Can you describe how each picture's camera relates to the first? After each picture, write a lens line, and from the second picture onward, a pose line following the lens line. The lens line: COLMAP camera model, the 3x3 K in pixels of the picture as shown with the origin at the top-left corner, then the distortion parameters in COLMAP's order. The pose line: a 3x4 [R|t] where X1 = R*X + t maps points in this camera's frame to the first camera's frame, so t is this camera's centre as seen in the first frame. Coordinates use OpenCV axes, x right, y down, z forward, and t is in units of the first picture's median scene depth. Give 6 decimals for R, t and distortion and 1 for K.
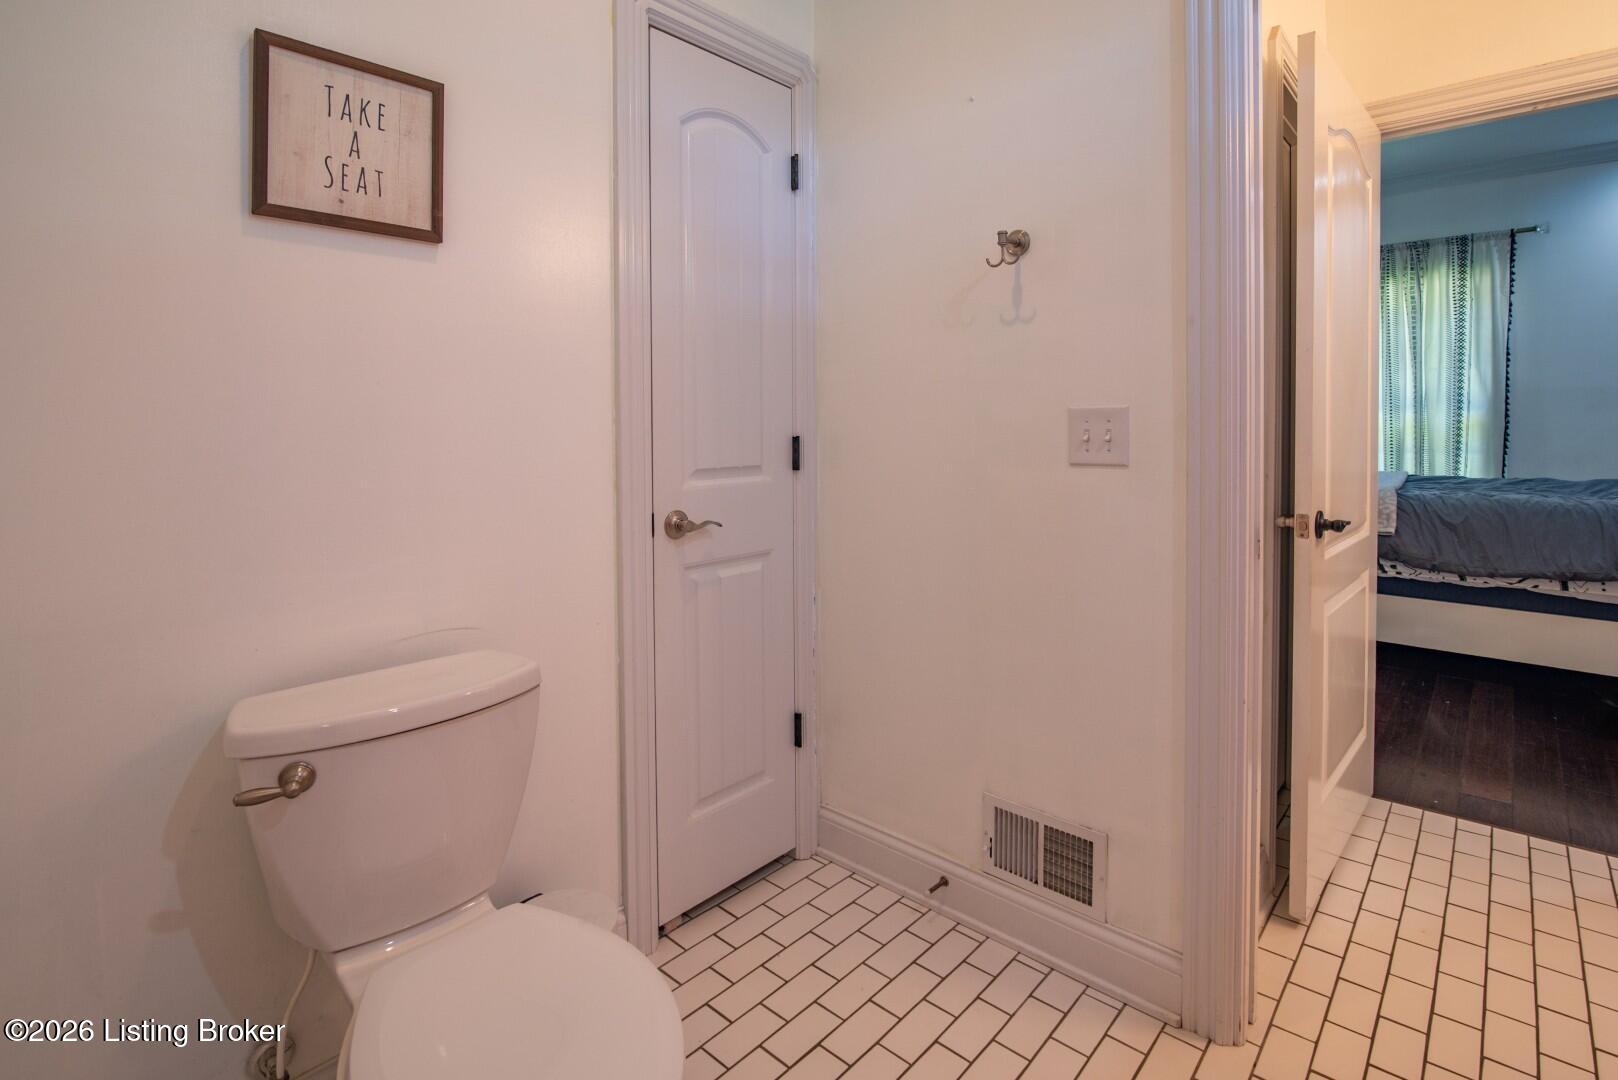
lens RADIAL K [[748.5, 0, 843.3], [0, 748.5, 437.1], [0, 0, 1]] dist [-0.021451, 0.000296]
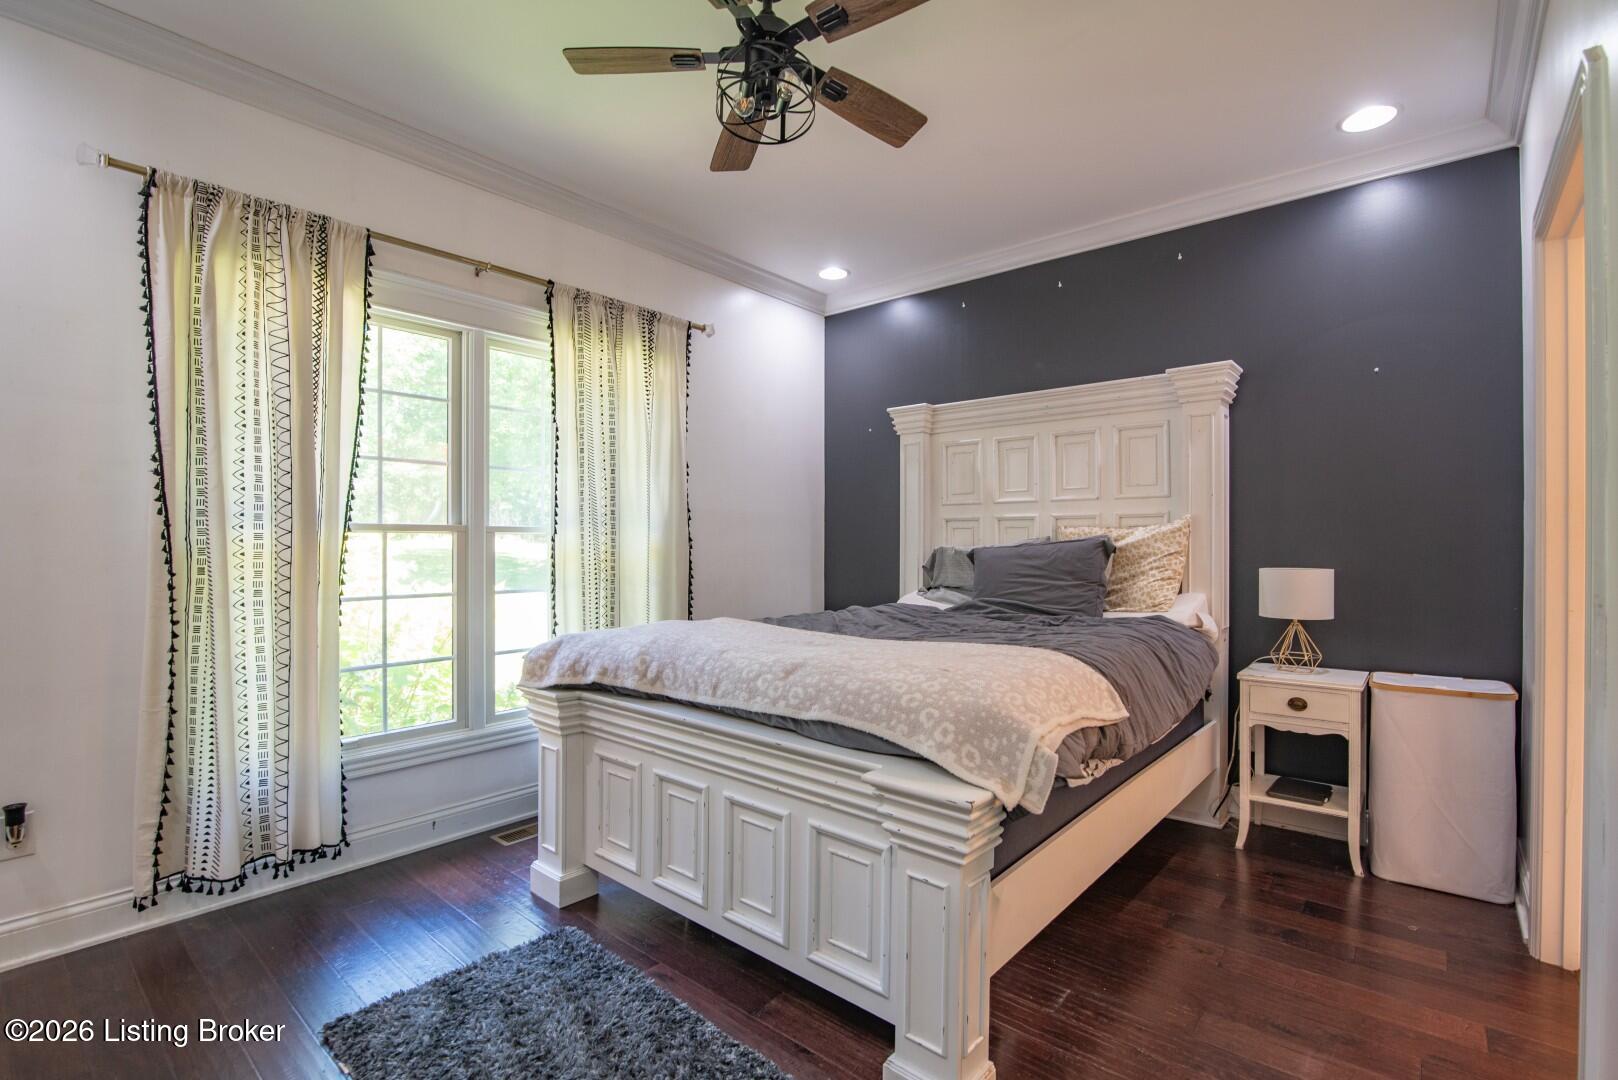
lens RADIAL K [[748.5, 0, 807.9], [0, 748.5, 545.9], [0, 0, 1]] dist [-0.021451, 0.000296]
pose [[-0.026676, 0.000066, 0.999644, 0.037143], [0.015360, 0.999882, 0.000344, -0.019804], [-0.999526, 0.015364, -0.026674, 0.886057]]
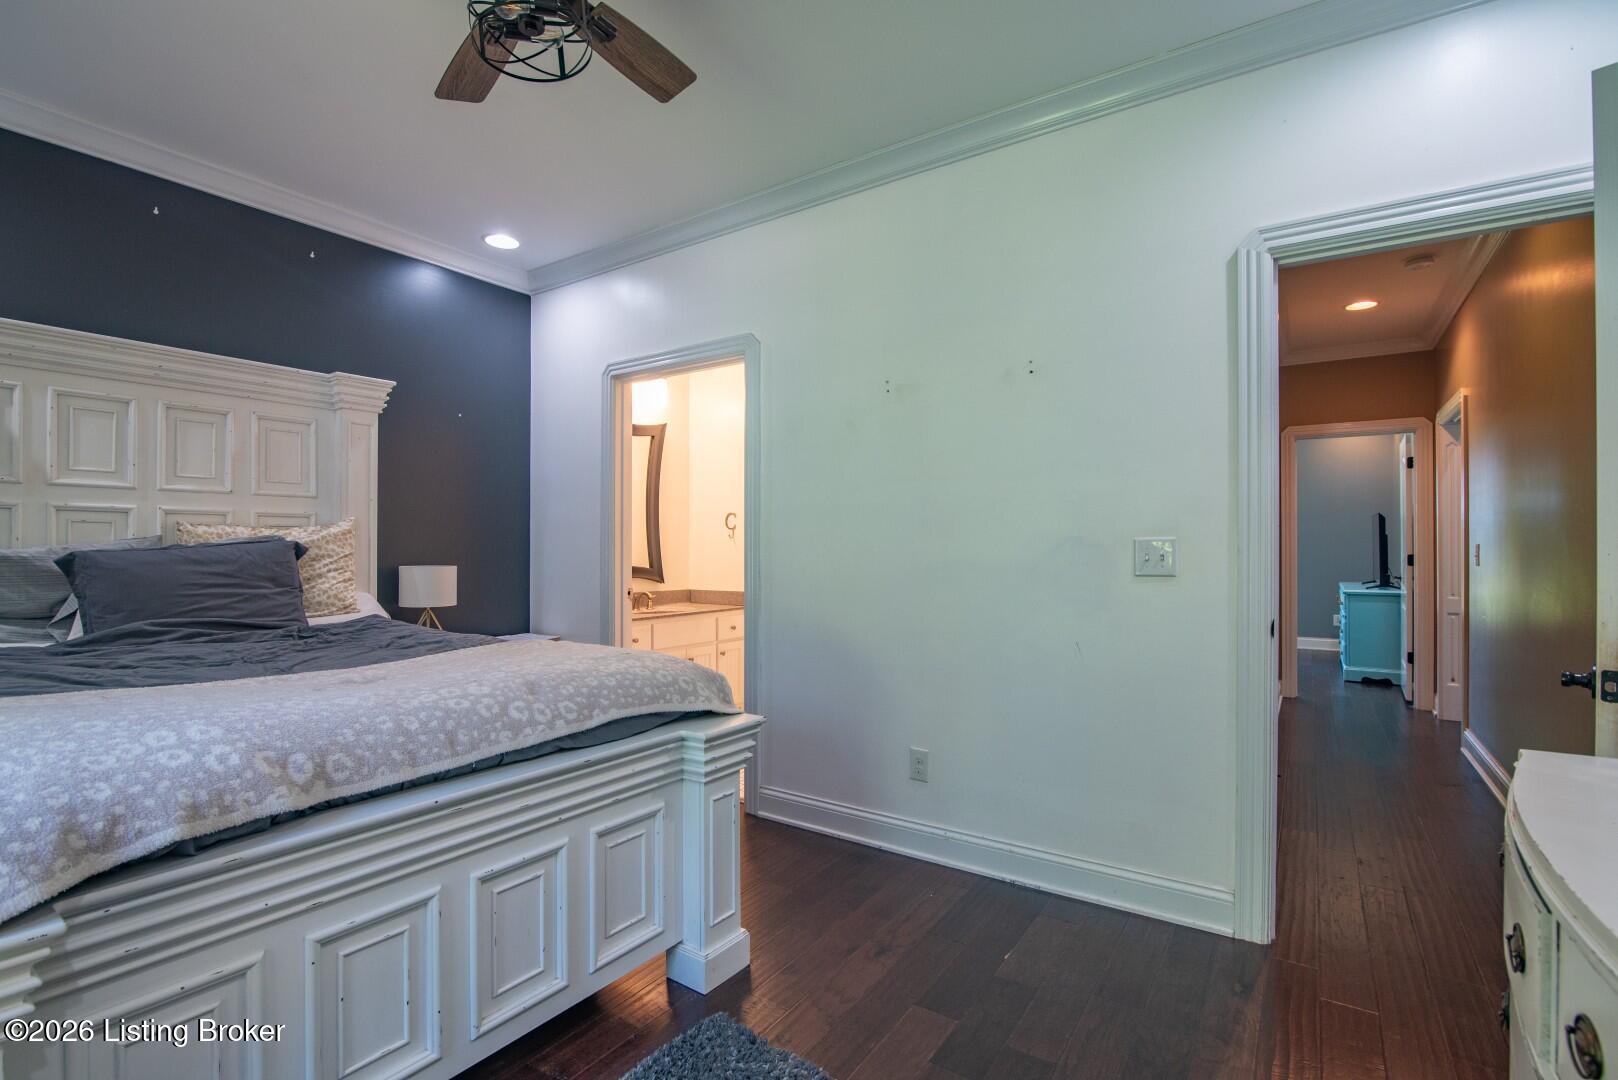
lens RADIAL K [[748.5, 0, 807.8], [0, 748.5, 539.8], [0, 0, 1]] dist [-0.021451, 0.000296]
pose [[-0.989875, -0.001749, -0.141933, 0.408576], [-0.002947, 0.999962, 0.008233, -0.029411], [0.141913, 0.008568, -0.989842, 1.311389]]
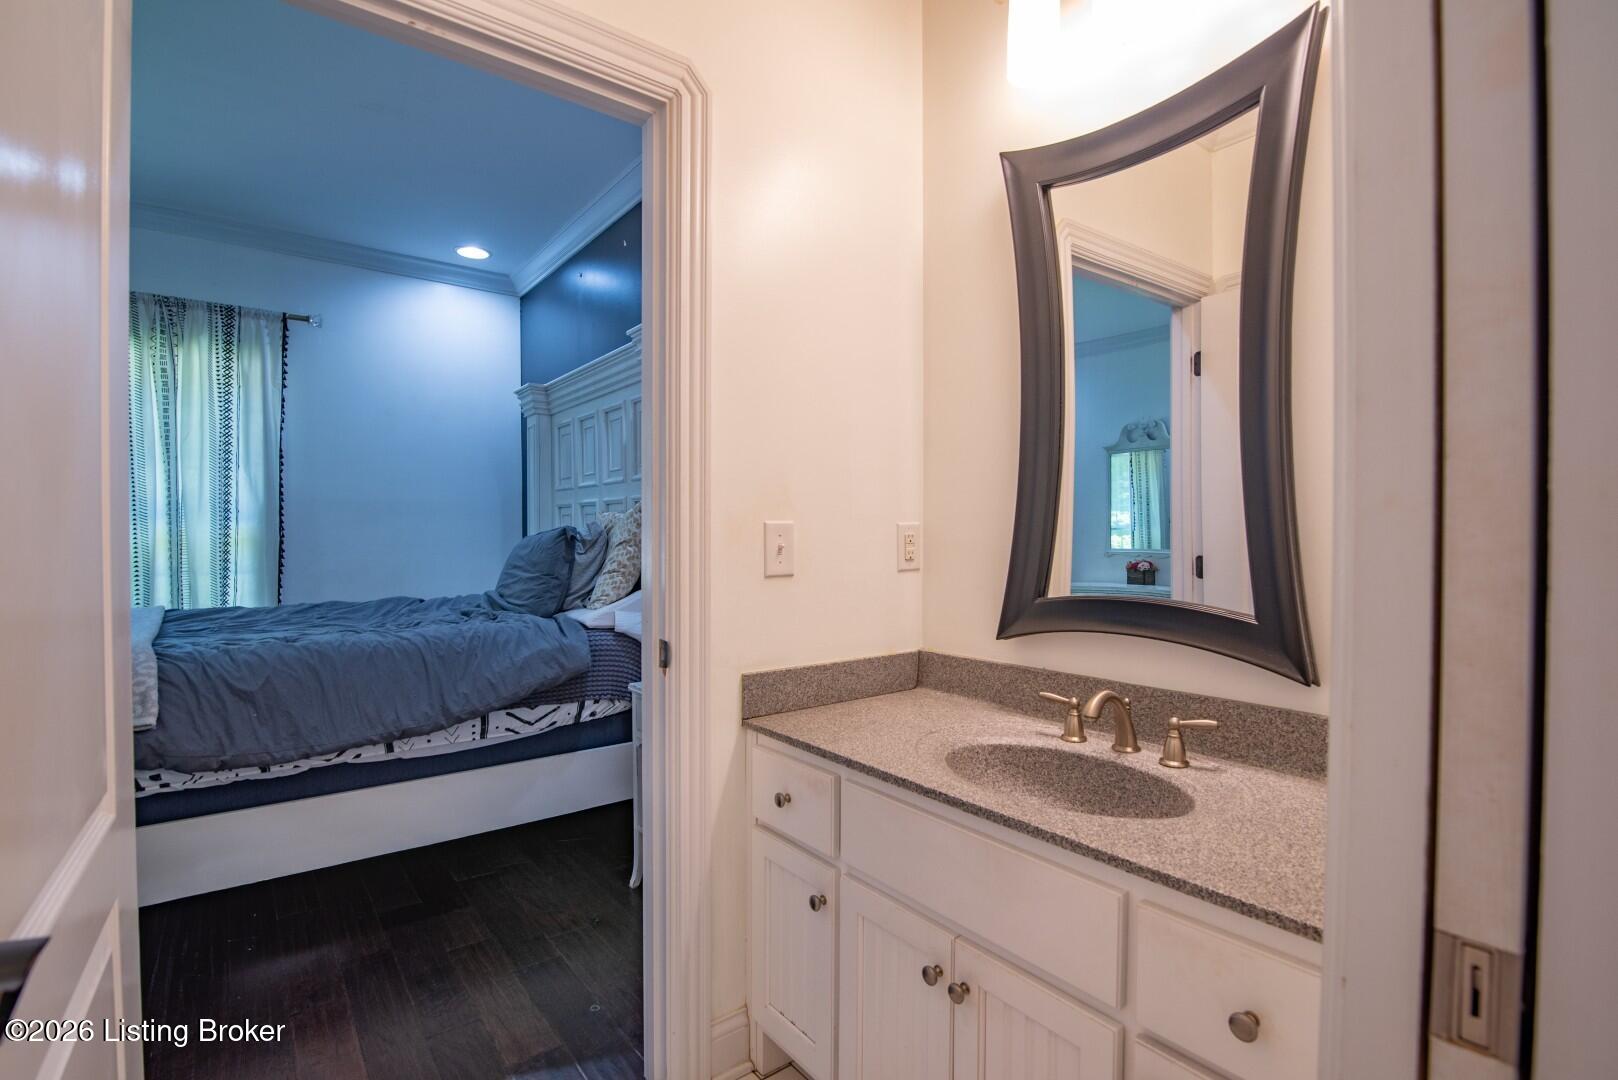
lens RADIAL K [[748.5, 0, 809.0], [0, 748.5, 543.8], [0, 0, 1]] dist [-0.021451, 0.000296]
pose [[0.183566, -0.010346, 0.982953, 0.165285], [0.016269, 0.999840, 0.007485, -0.007788], [-0.982873, 0.014618, 0.183705, 0.235292]]
